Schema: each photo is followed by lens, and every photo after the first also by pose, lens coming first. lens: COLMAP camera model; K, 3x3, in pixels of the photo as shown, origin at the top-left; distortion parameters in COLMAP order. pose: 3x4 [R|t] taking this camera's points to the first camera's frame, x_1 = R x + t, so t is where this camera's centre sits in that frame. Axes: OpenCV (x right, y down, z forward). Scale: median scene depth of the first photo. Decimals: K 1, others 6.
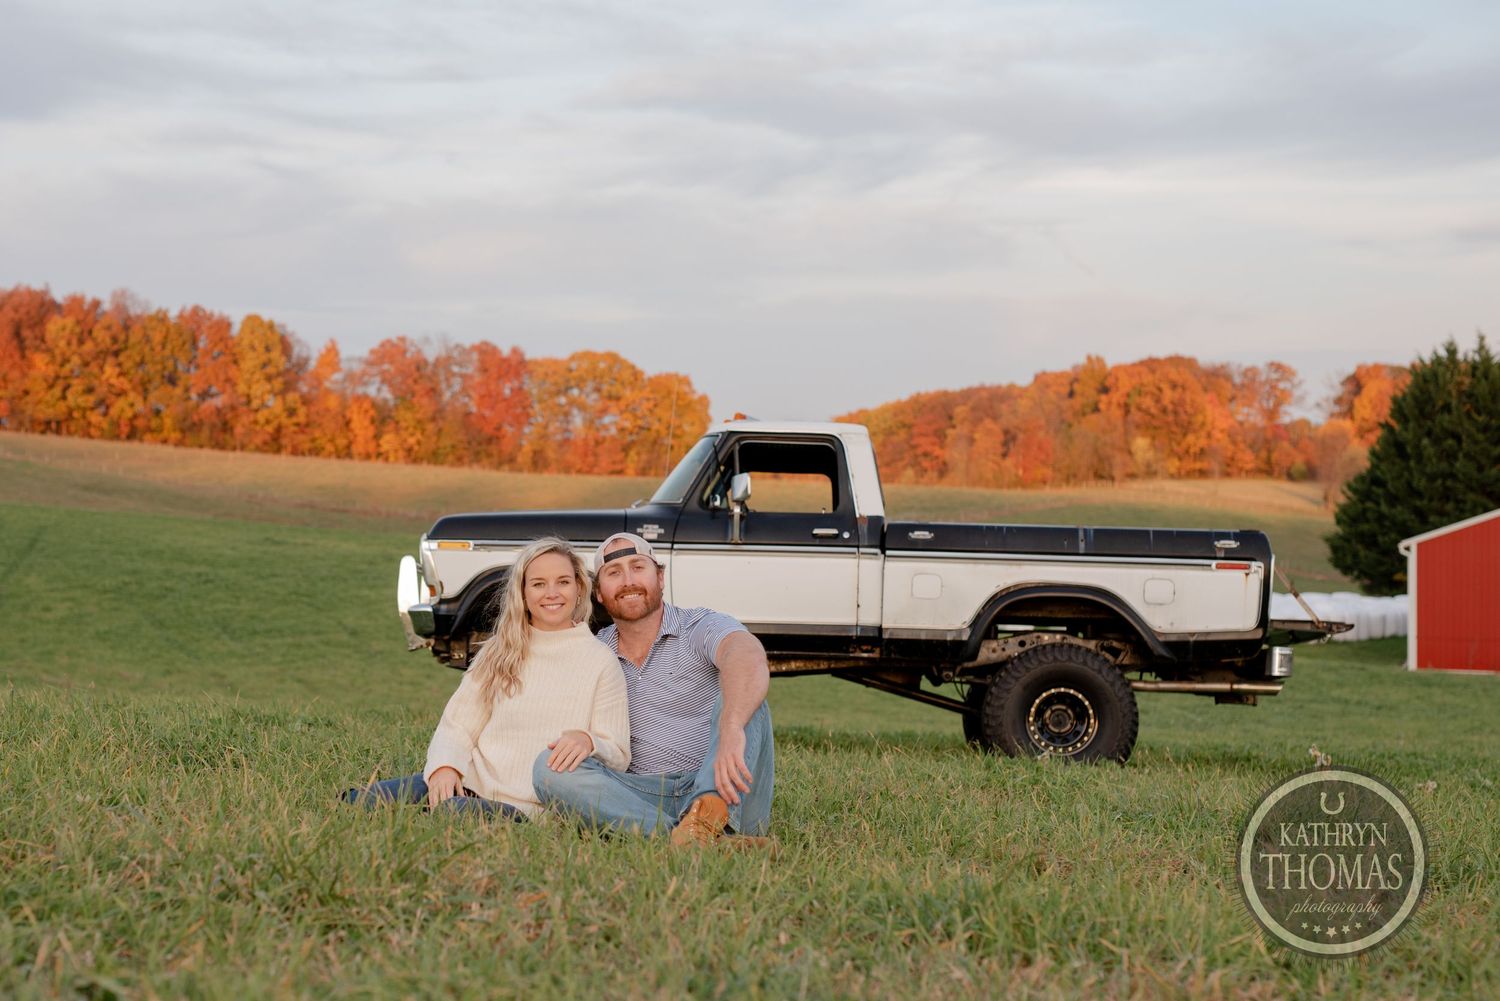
lens RADIAL K [[2172.2, 0, 749.9], [0, 2172.2, 571.8], [0, 0, 1]] dist [-0.010662, -0.005826]
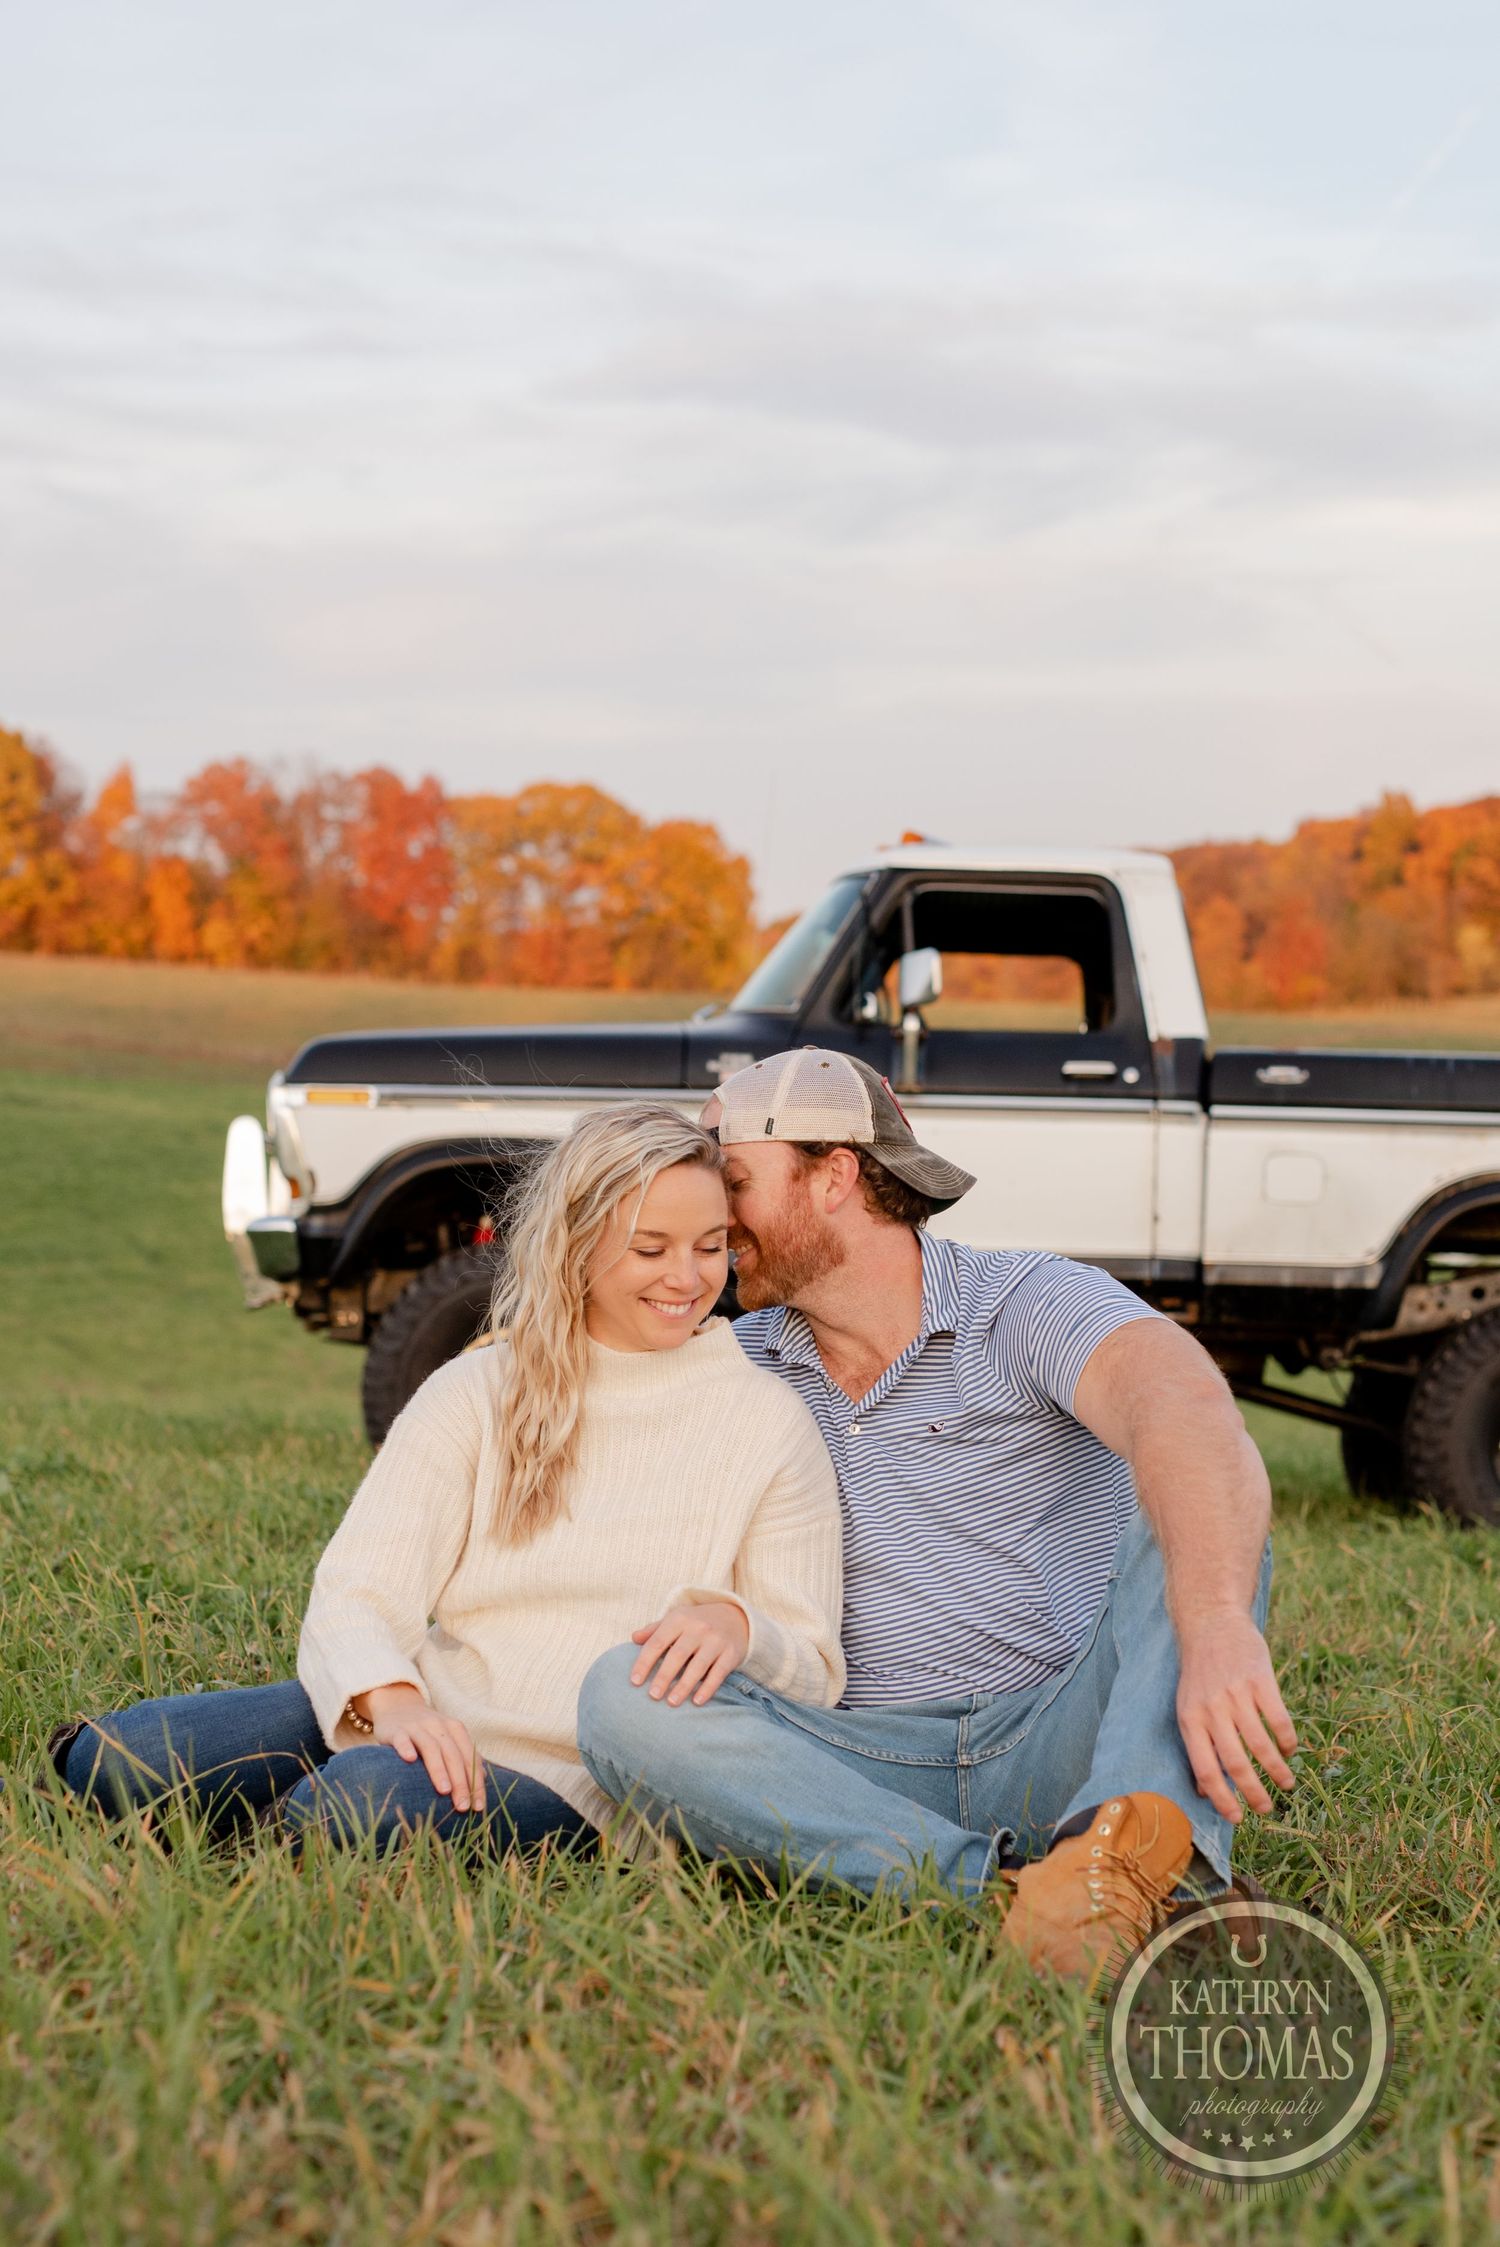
lens RADIAL K [[3254.0, 0, 806.5], [0, 3254.0, 1124.3], [0, 0, 1]] dist [-0.010662, -0.005826]
pose [[0.999914, -0.000582, 0.013103, -0.018768], [0.000694, 0.999963, -0.008582, 0.000278], [-0.013098, 0.008591, 0.999877, 0.123112]]
